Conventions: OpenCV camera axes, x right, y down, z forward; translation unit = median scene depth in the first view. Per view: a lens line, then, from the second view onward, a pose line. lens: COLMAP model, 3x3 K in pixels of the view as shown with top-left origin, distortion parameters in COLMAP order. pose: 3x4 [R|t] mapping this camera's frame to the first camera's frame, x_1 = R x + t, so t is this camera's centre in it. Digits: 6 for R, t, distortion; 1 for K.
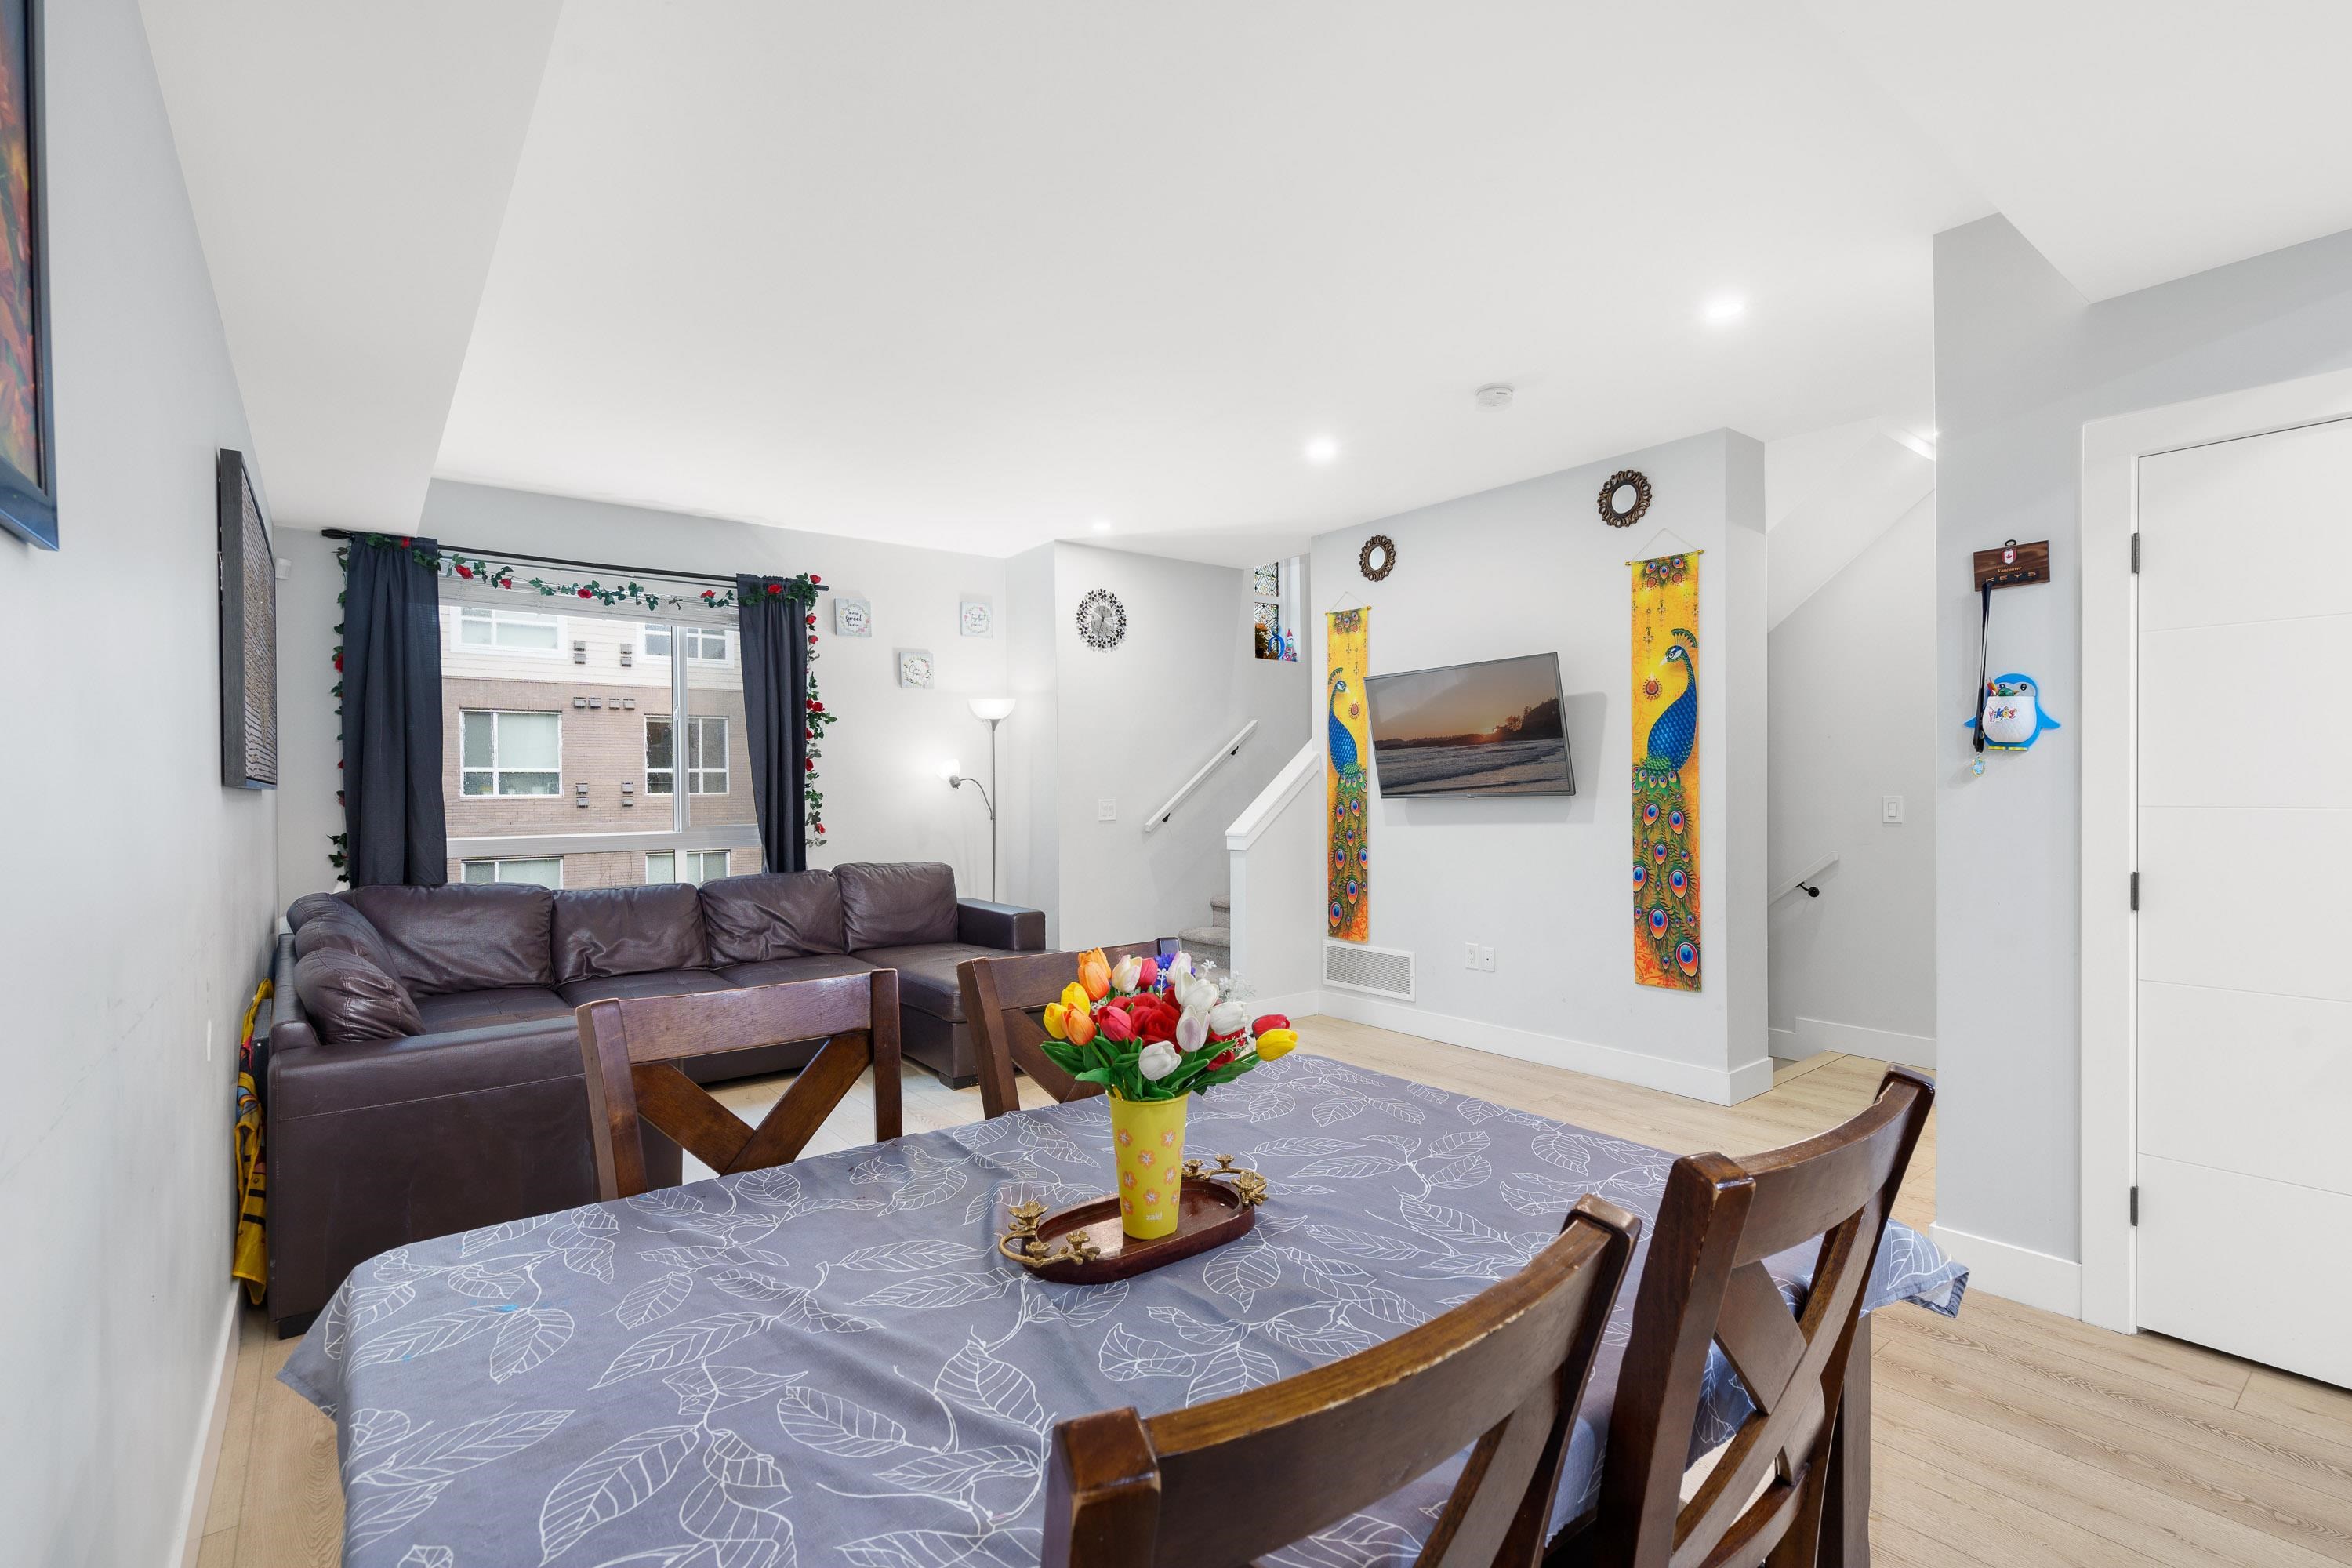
lens RADIAL K [[1073.8, 0, 1172.5], [0, 1073.8, 786.7], [0, 0, 1]] dist [-0.000351, 0.000621]
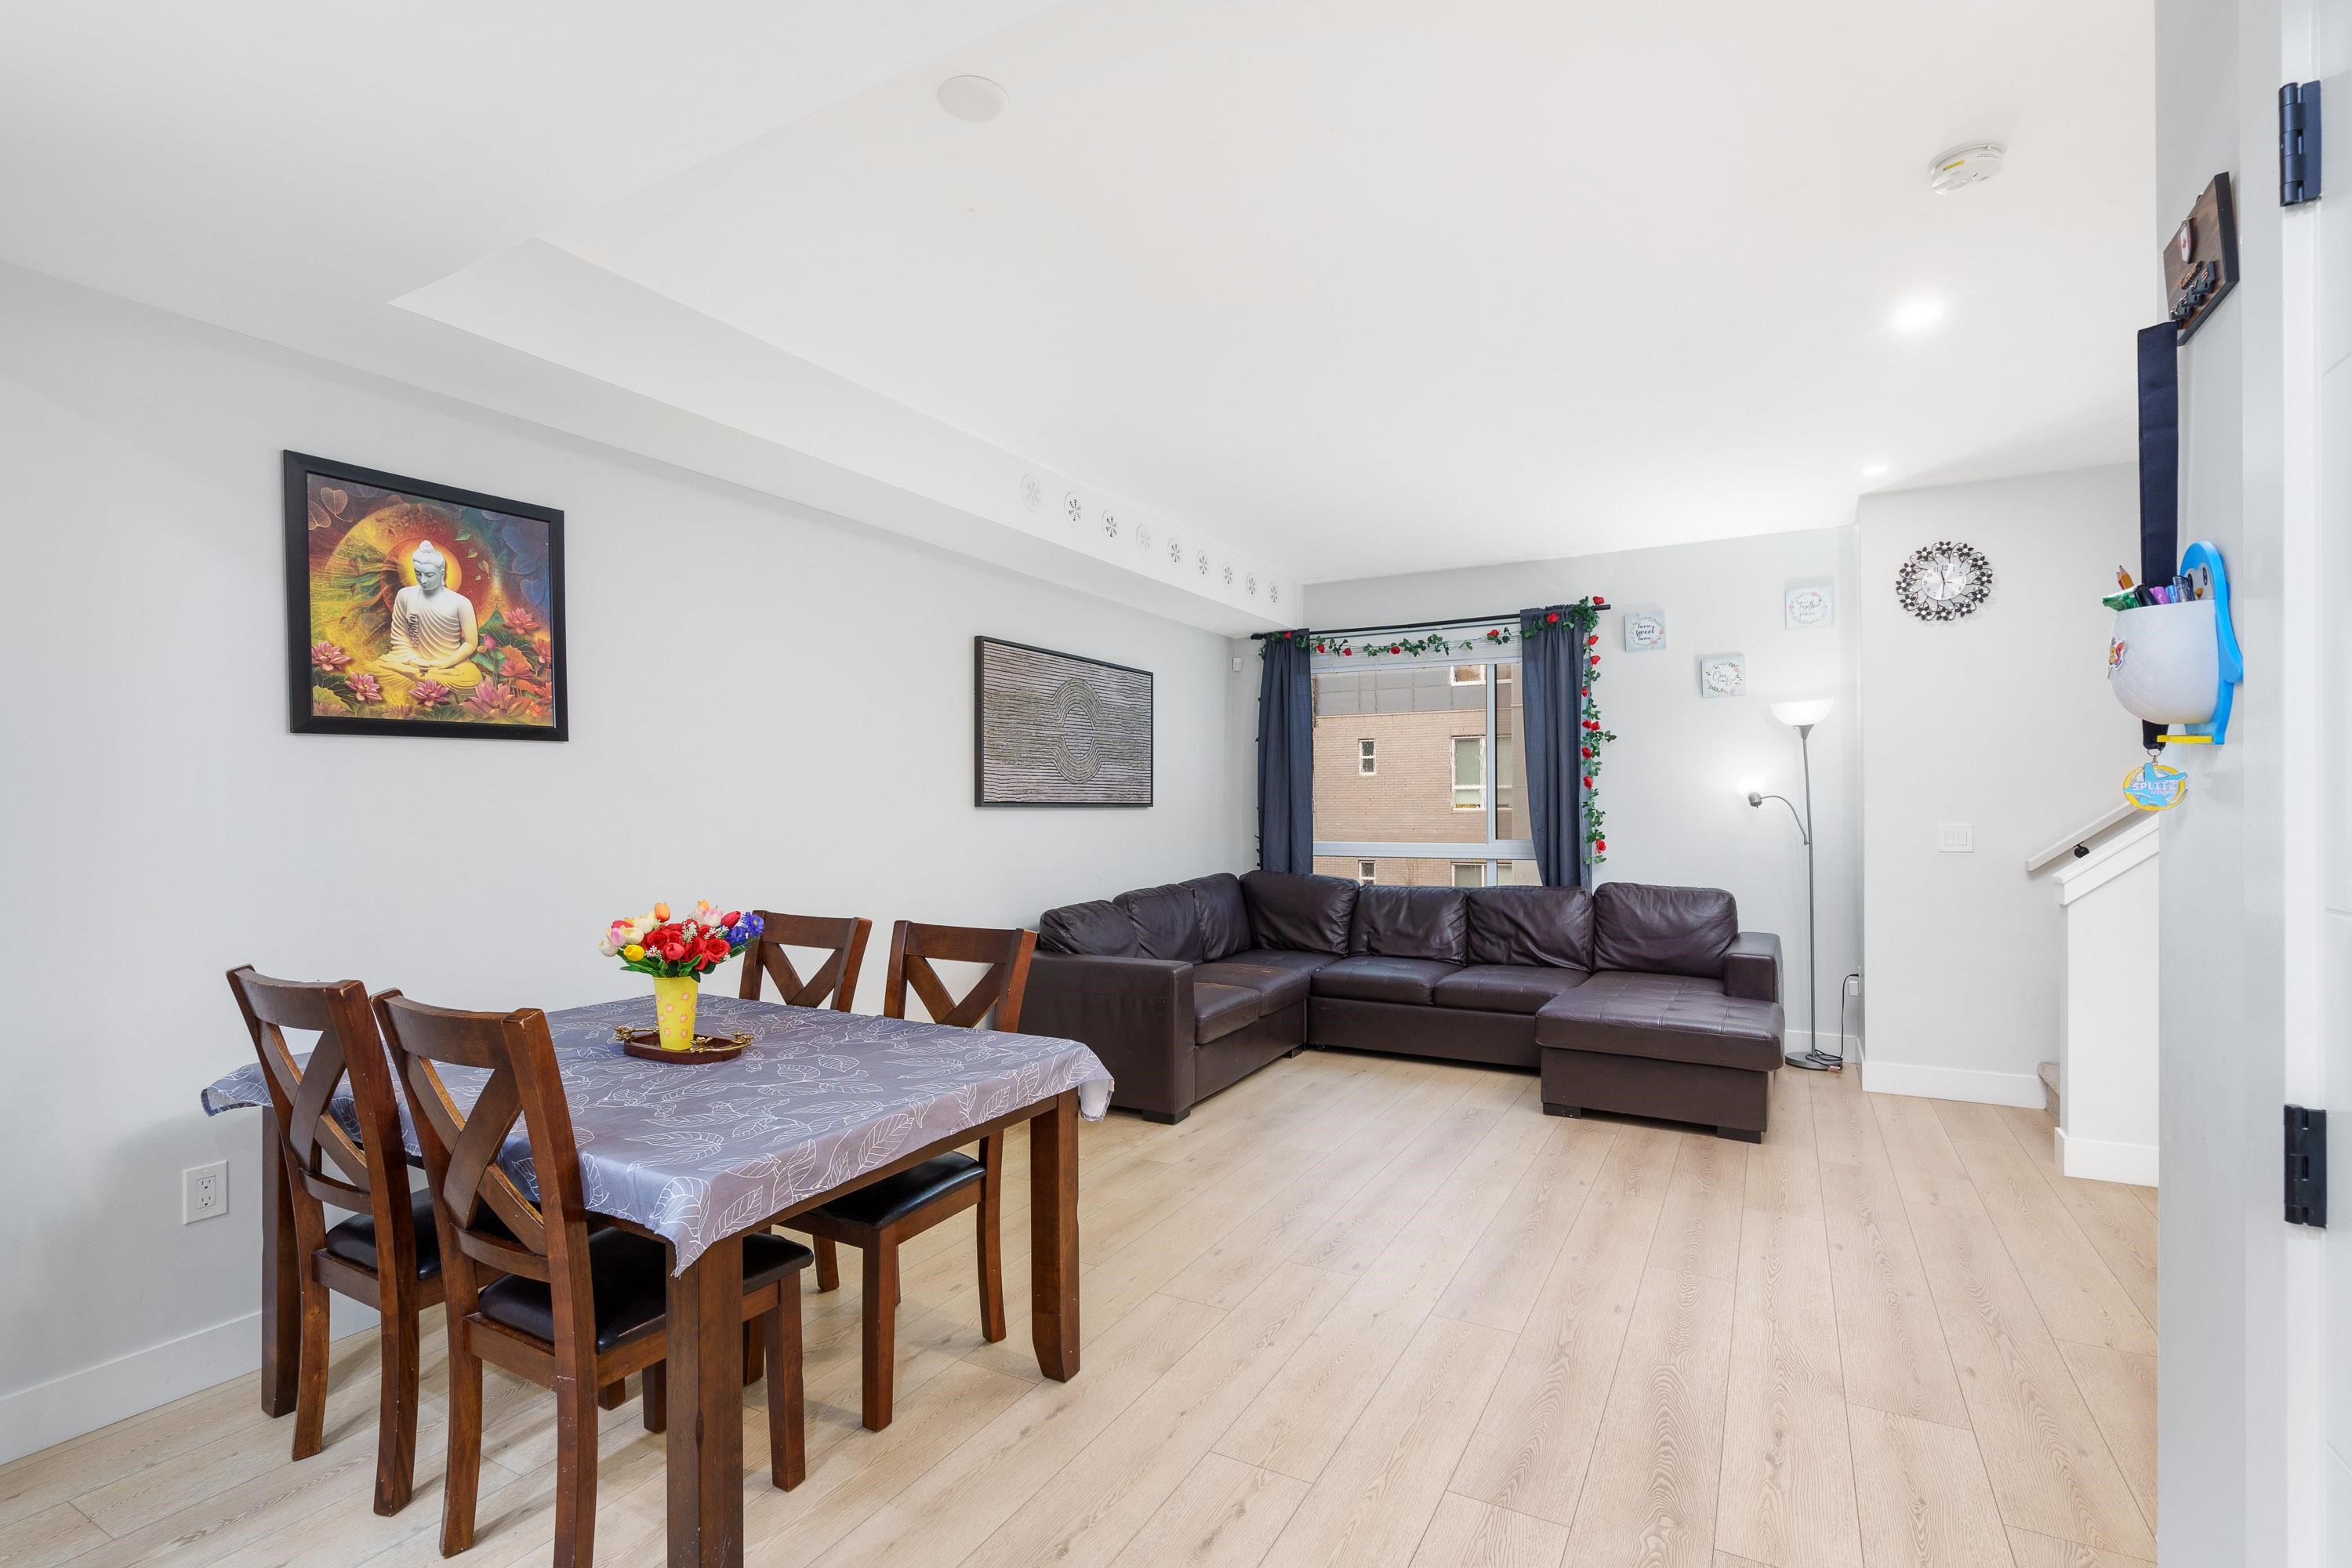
lens RADIAL K [[1073.8, 0, 1164.8], [0, 1073.8, 800.0], [0, 0, 1]] dist [-0.000351, 0.000621]
pose [[0.385965, 0.002539, -0.922510, 0.447365], [-0.001060, 0.999997, 0.002309, -0.006349], [0.922513, 0.000086, 0.385967, 0.232110]]
